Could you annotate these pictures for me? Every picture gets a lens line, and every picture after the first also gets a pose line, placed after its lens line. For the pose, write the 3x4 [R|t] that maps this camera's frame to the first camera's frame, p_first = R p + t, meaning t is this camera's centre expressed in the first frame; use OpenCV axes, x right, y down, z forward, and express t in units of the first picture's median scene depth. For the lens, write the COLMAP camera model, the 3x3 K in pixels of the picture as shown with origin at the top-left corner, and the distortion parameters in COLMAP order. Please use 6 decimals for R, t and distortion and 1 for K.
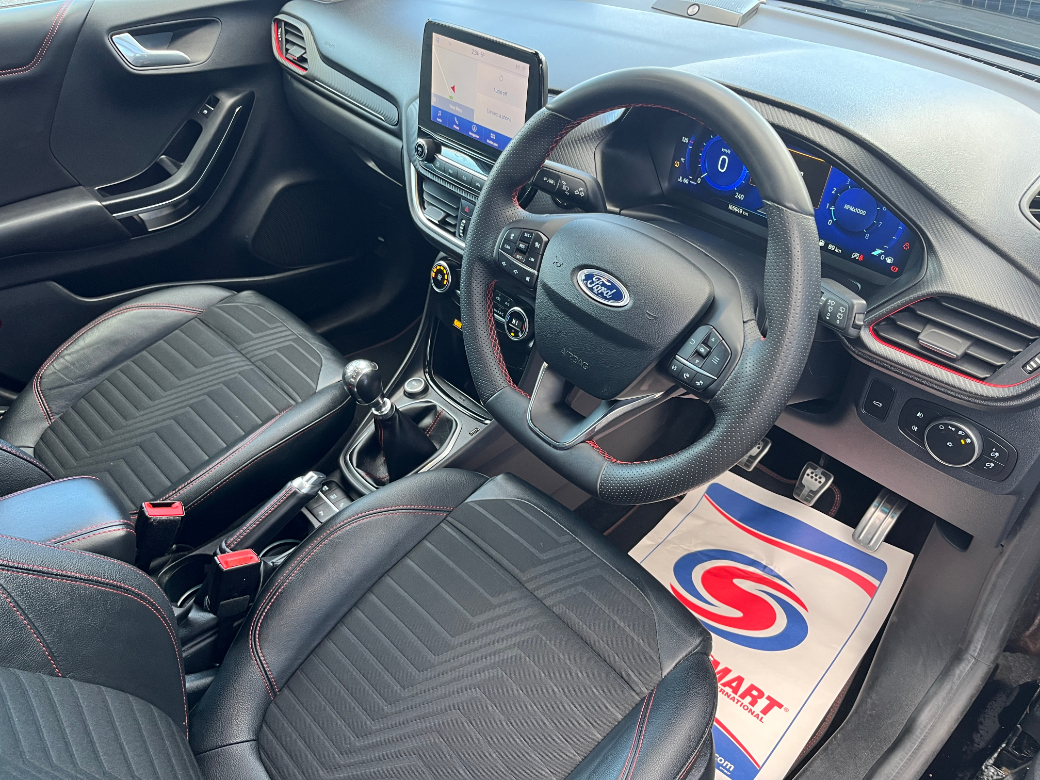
lens RADIAL K [[781.4, 0, 520.0], [0, 781.4, 390.0], [0, 0, 1]] dist [-0.005458, -0.002705]
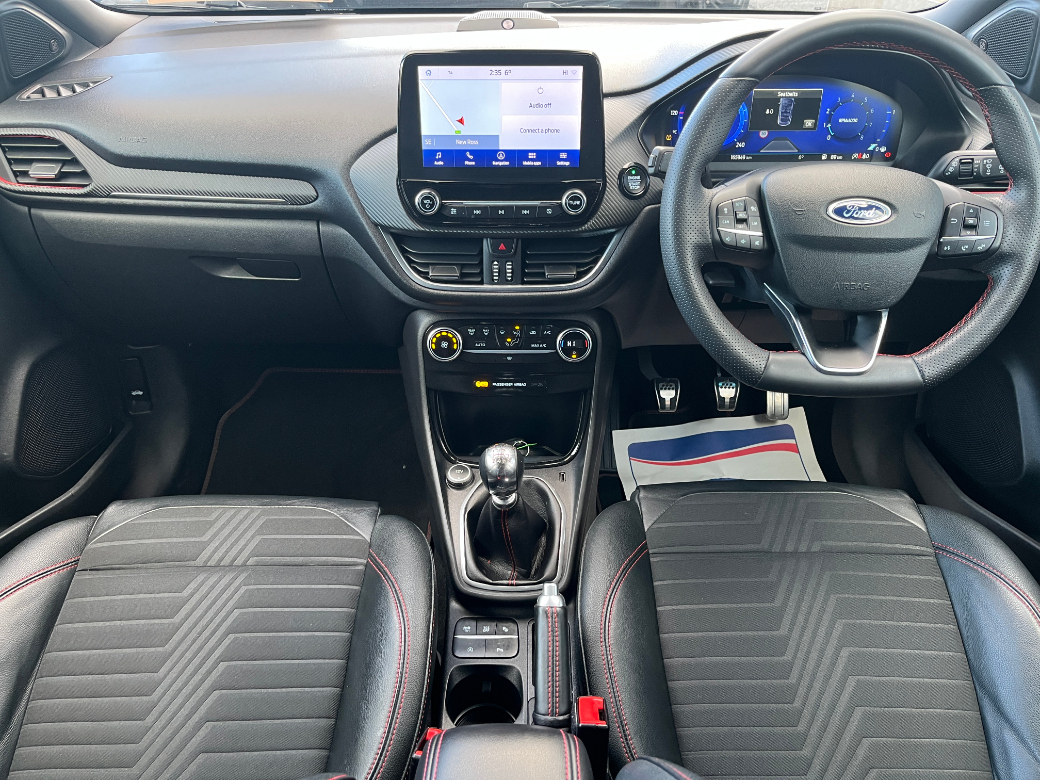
lens RADIAL K [[781.4, 0, 520.0], [0, 781.4, 390.0], [0, 0, 1]] dist [-0.005458, -0.002705]
pose [[0.687198, -0.411574, 0.598637, -0.701880], [0.460734, 0.884025, 0.078889, -0.154896], [-0.561679, 0.221600, 0.797126, 0.321730]]
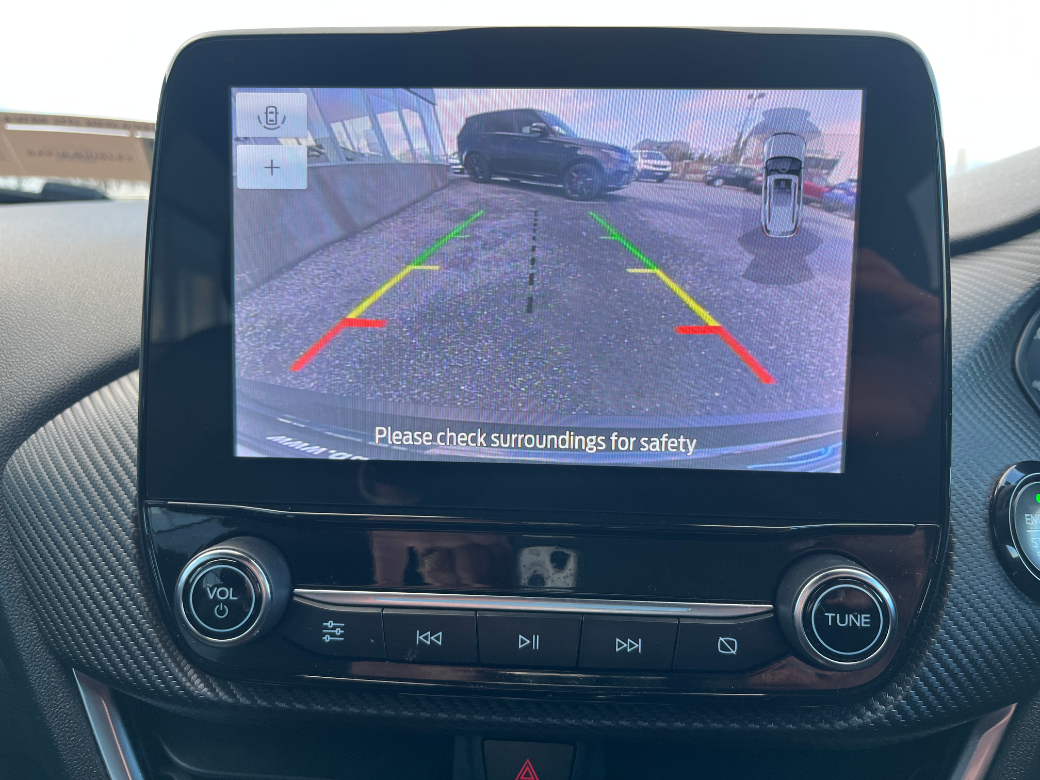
lens RADIAL K [[781.4, 0, 520.0], [0, 781.4, 390.0], [0, 0, 1]] dist [-0.005458, -0.002705]
pose [[0.726041, -0.145164, 0.672154, -0.218879], [0.427682, 0.860738, -0.276077, -0.279515], [-0.538472, 0.487912, 0.687015, 0.836199]]
